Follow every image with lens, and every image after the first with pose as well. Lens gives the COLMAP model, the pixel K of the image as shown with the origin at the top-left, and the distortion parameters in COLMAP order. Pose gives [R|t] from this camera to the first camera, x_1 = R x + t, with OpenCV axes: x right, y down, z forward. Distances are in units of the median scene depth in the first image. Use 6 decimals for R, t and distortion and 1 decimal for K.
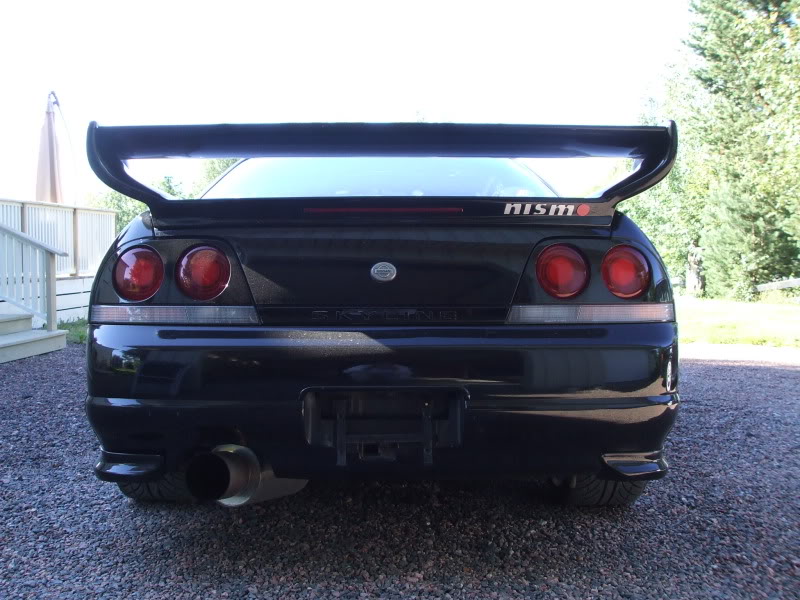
lens RADIAL K [[891.5, 0, 400.0], [0, 891.5, 300.0], [0, 0, 1]] dist [0.007014, 0.004656]
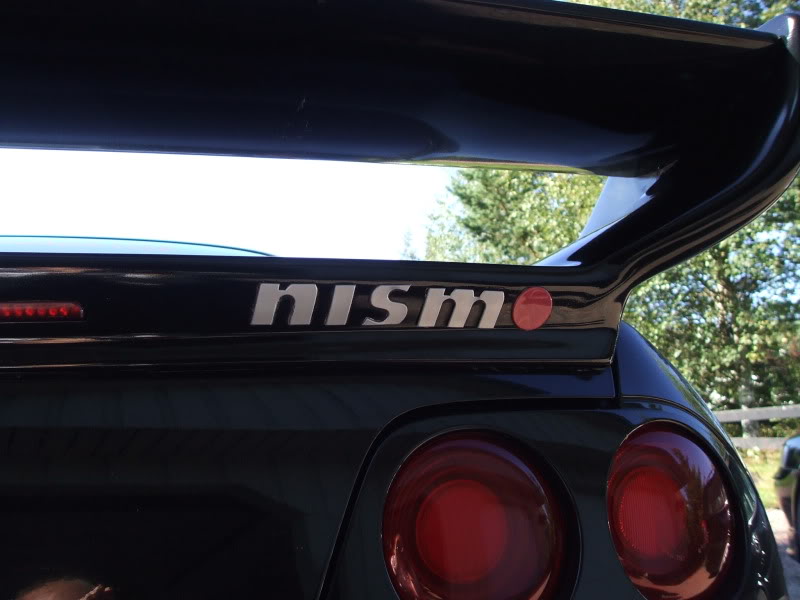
lens RADIAL K [[891.5, 0, 400.0], [0, 891.5, 300.0], [0, 0, 1]] dist [0.007014, 0.004656]
pose [[0.966251, -0.000828, 0.257599, 0.013562], [0.045774, 0.984632, -0.168536, -0.008580], [-0.253501, 0.174639, 0.951440, 0.109878]]
